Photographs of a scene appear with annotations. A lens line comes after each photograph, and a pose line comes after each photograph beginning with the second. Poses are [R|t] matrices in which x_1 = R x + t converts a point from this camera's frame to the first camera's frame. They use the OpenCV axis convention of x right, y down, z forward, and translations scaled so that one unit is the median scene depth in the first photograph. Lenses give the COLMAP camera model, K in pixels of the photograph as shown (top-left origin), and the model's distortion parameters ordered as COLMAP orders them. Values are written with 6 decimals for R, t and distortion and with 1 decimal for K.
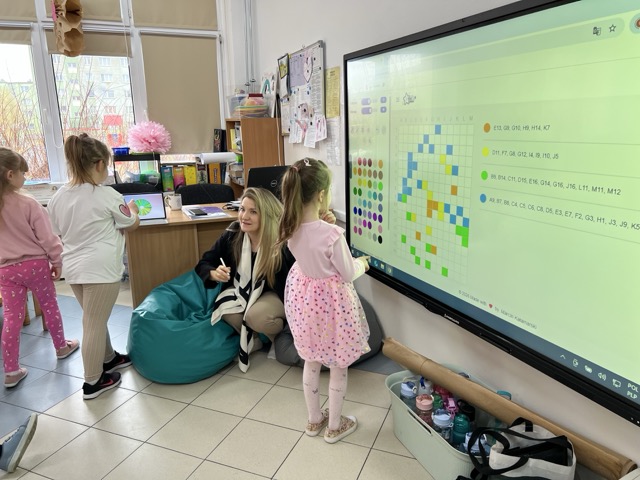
lens RADIAL K [[477.5, 0, 317.5], [0, 477.5, 241.5], [0, 0, 1]] dist [0.047510, -0.052028]
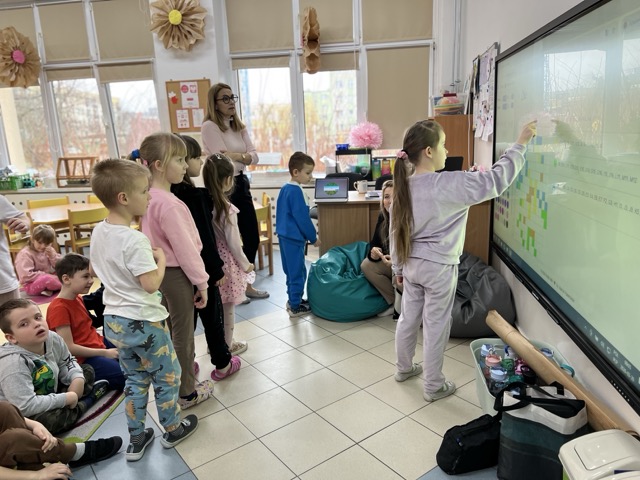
lens RADIAL K [[477.5, 0, 326.5], [0, 477.5, 242.0], [0, 0, 1]] dist [0.047510, -0.052028]
pose [[0.864520, 0.094213, -0.493690, 0.304465], [-0.091886, 0.995346, 0.029042, 0.039390], [0.494128, 0.020256, 0.869153, -0.146162]]
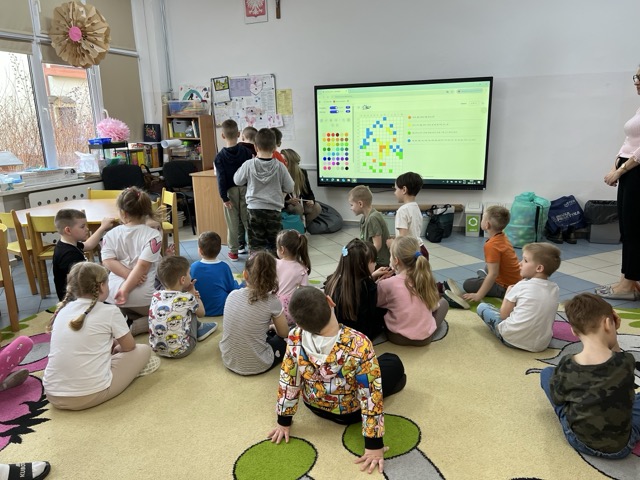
lens RADIAL K [[477.5, 0, 322.7], [0, 477.5, 241.7], [0, 0, 1]] dist [0.047510, -0.052028]
pose [[0.684727, -0.186642, 0.704496, -1.542521], [0.187646, 0.979211, 0.077042, 0.134504], [-0.704229, 0.079443, 0.705514, -0.476643]]
